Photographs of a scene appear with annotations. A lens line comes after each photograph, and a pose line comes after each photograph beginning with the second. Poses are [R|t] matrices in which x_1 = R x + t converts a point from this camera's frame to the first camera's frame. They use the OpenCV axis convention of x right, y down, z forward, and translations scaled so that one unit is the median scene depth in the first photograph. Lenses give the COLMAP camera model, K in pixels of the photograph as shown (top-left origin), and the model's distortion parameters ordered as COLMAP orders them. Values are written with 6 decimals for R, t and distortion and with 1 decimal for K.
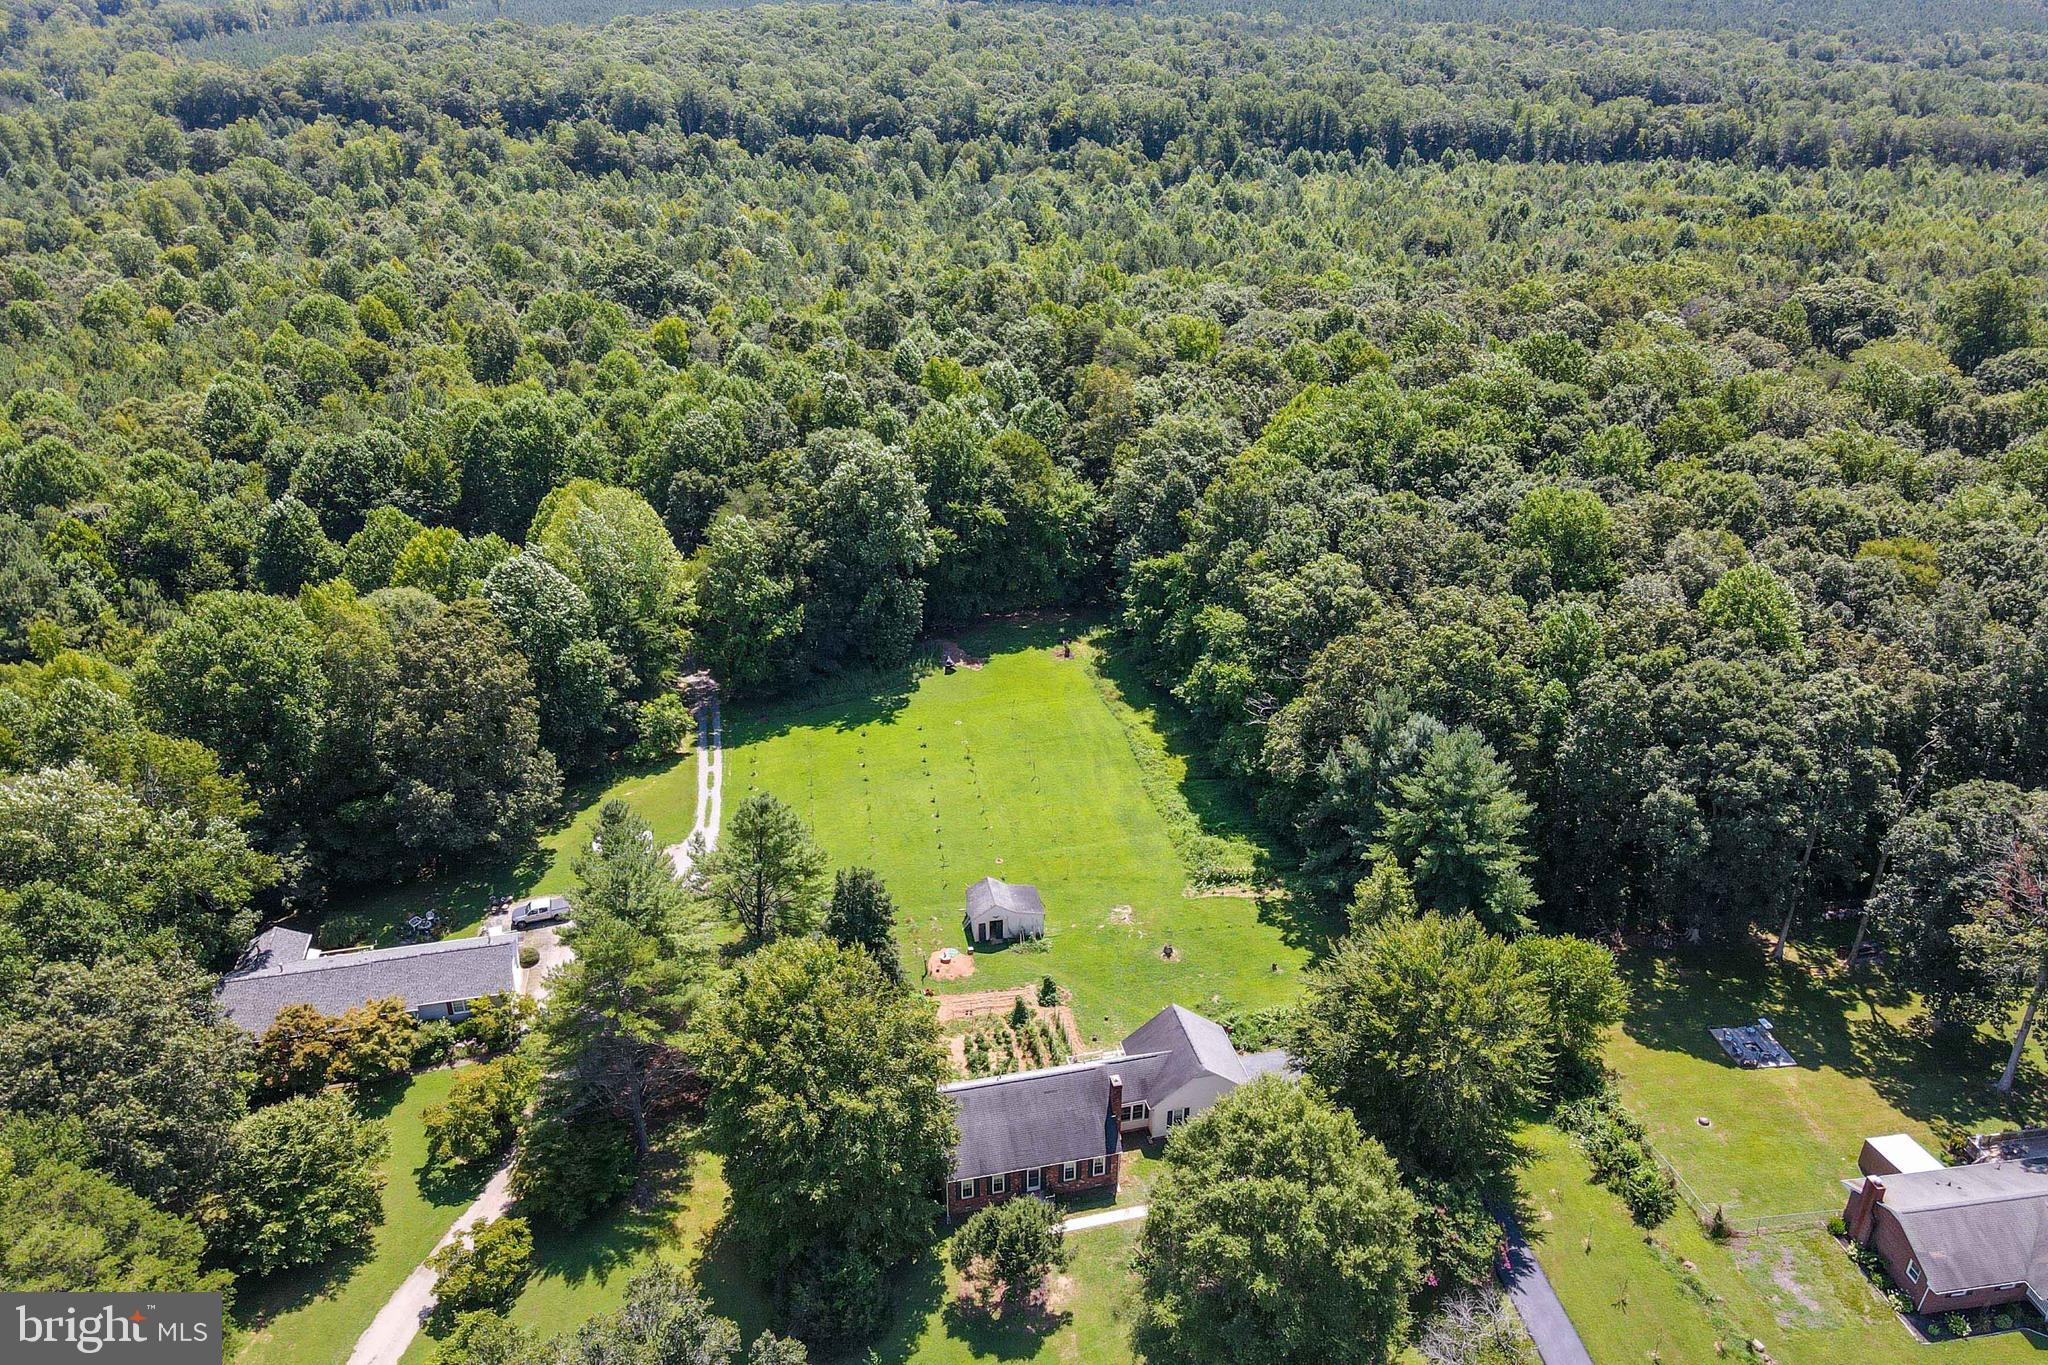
lens RADIAL K [[1464.4, 0, 1015.3], [0, 1464.4, 676.6], [0, 0, 1]] dist [-0.021005, 0.034512]
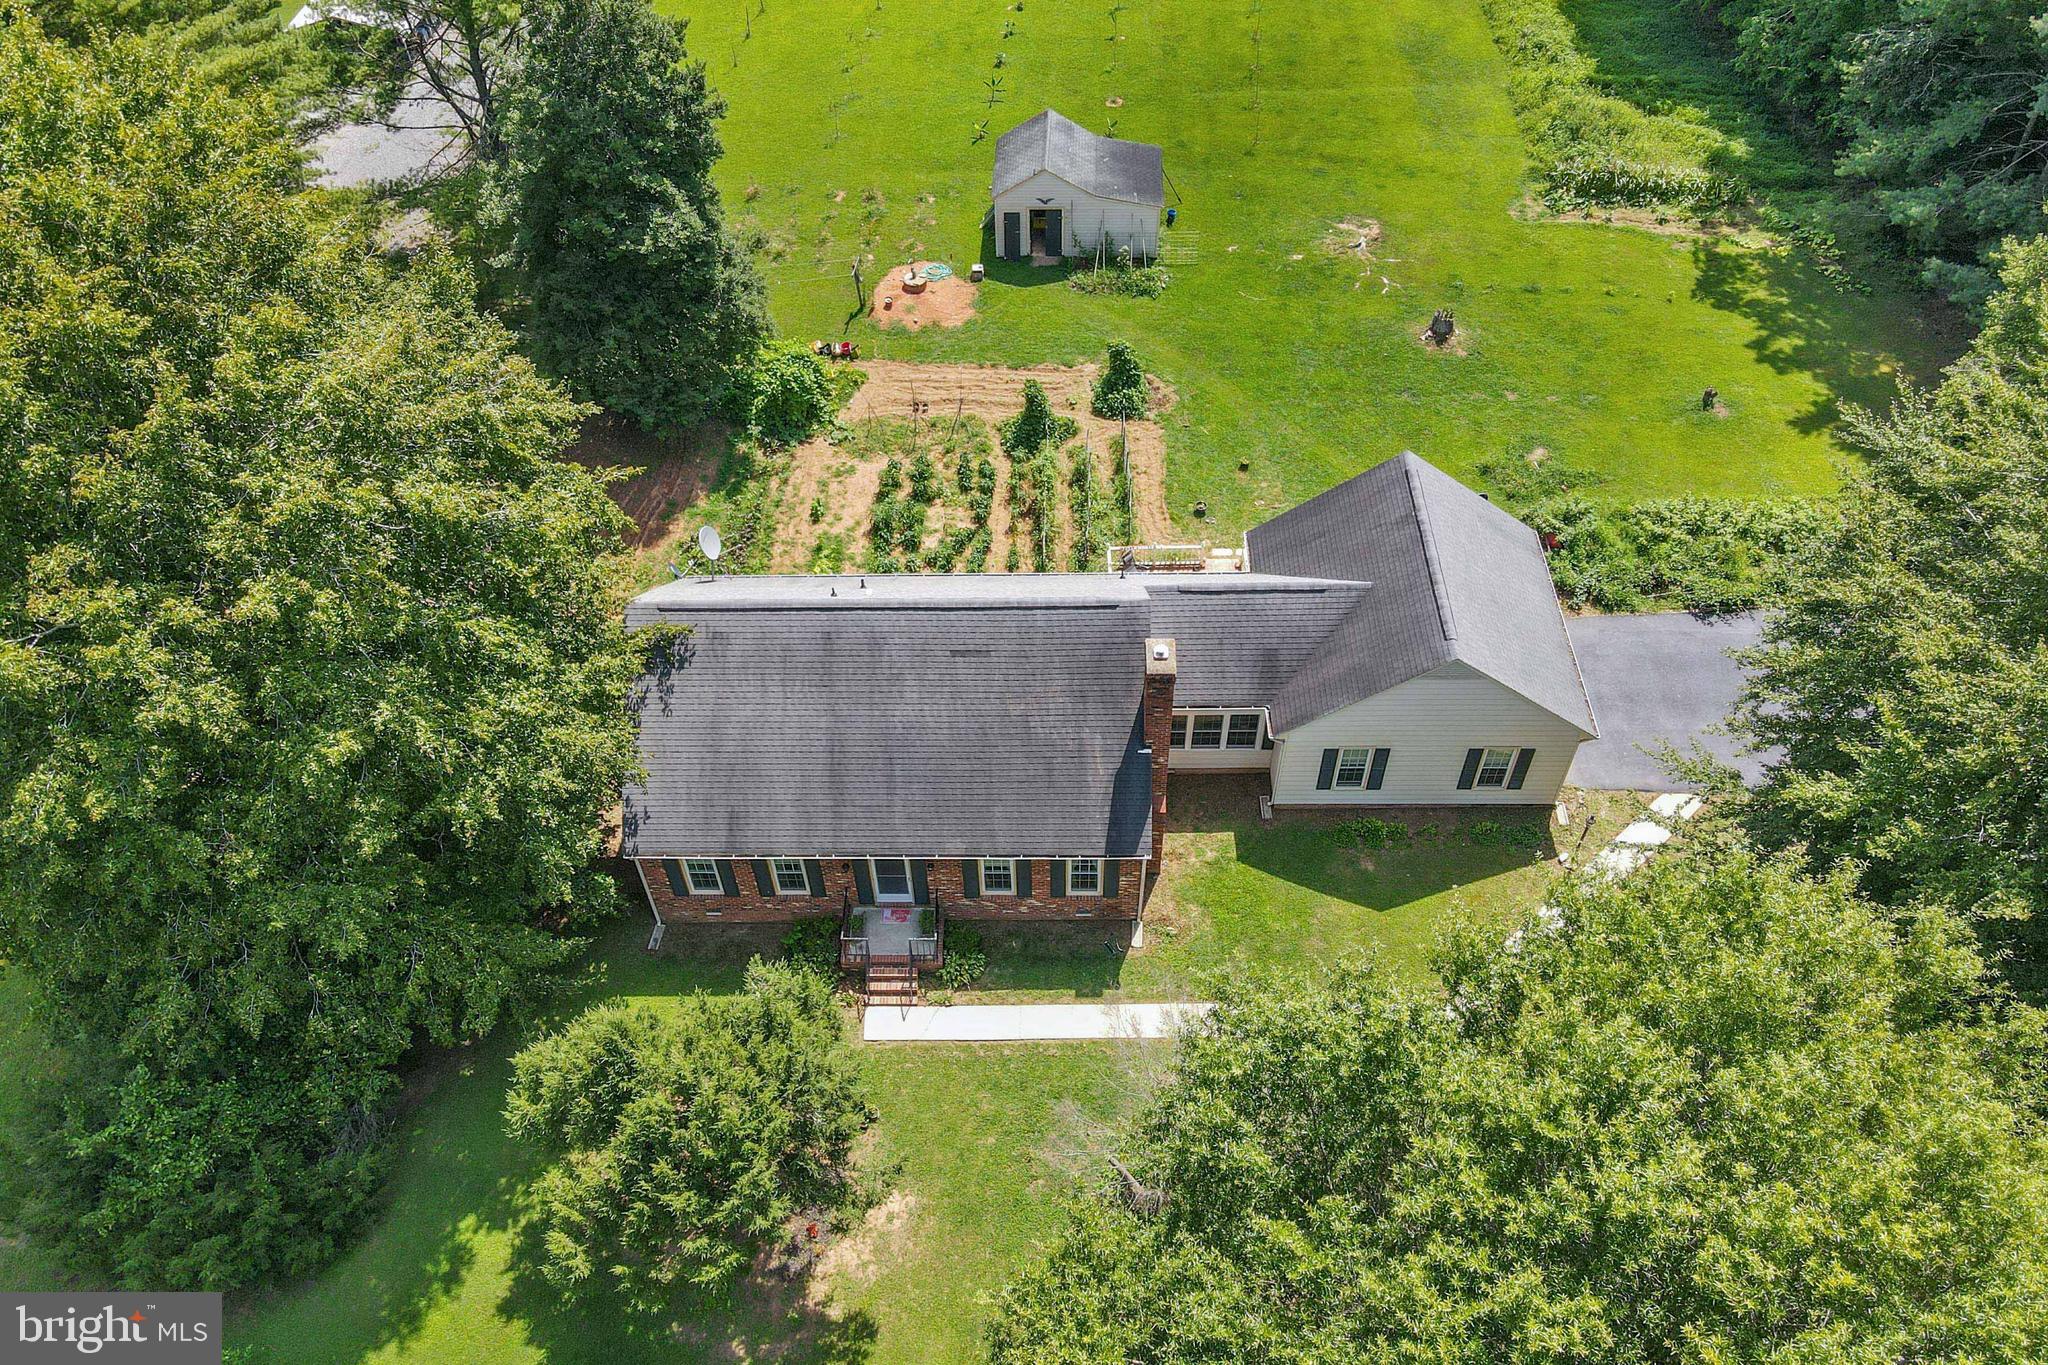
lens RADIAL K [[1464.4, 0, 1002.9], [0, 1464.4, 670.6], [0, 0, 1]] dist [-0.021005, 0.034512]
pose [[0.967739, 0.167428, -0.188279, 0.079060], [-0.083948, 0.918839, 0.385601, 0.129558], [0.237558, -0.357356, 0.903251, 0.574899]]
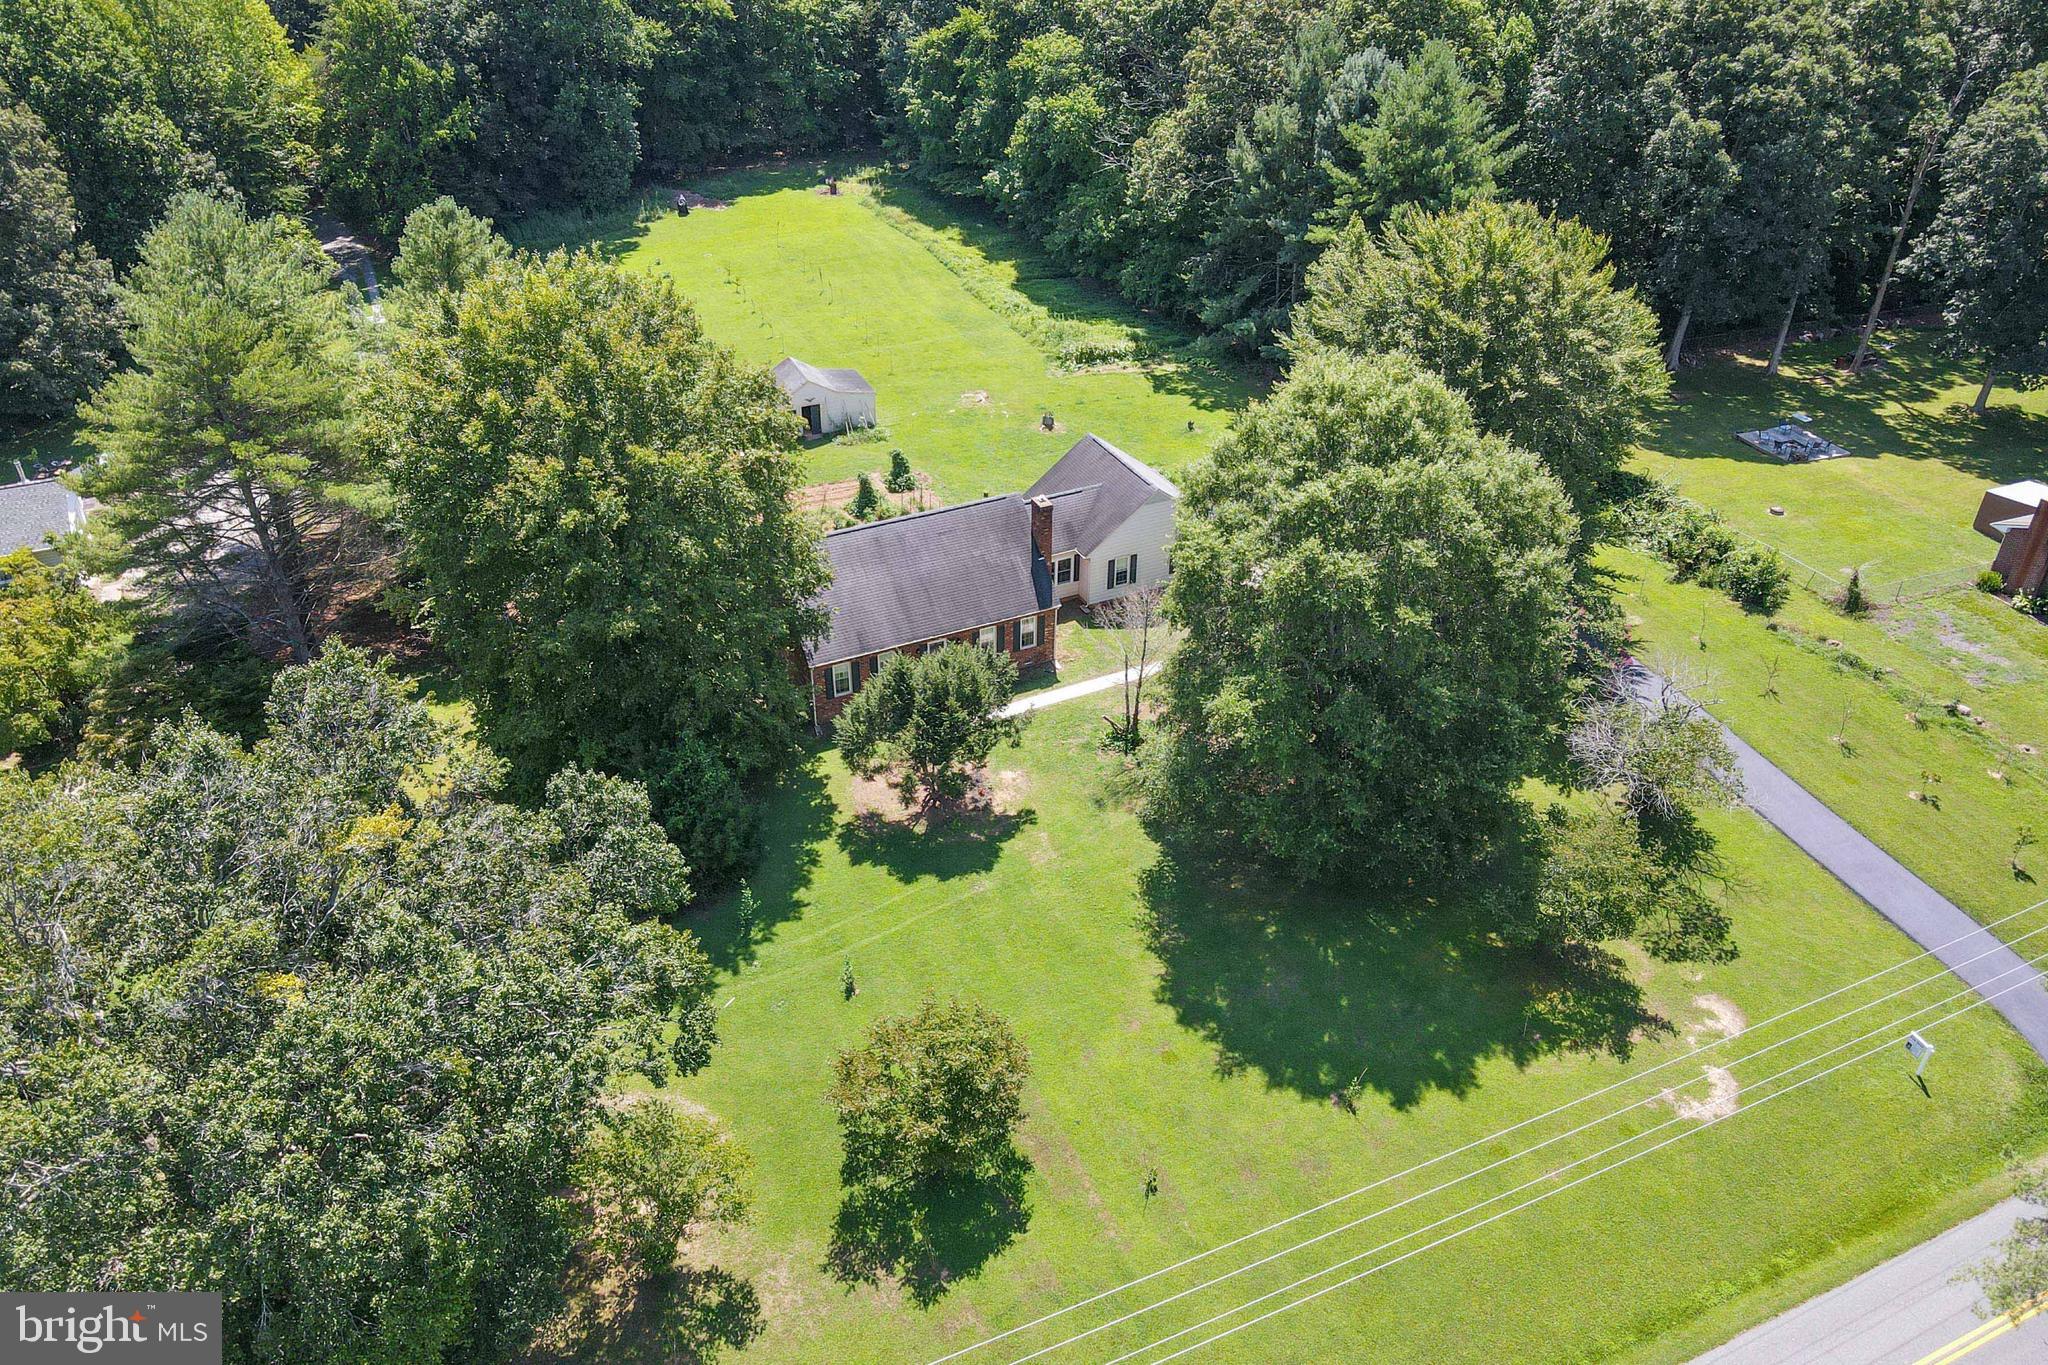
lens RADIAL K [[1464.4, 0, 1015.7], [0, 1464.4, 674.0], [0, 0, 1]] dist [-0.021005, 0.034512]
pose [[0.976192, -0.116676, 0.182854, -0.062276], [0.094671, 0.987656, 0.124789, 0.221190], [-0.195157, -0.104507, 0.975188, 0.275777]]
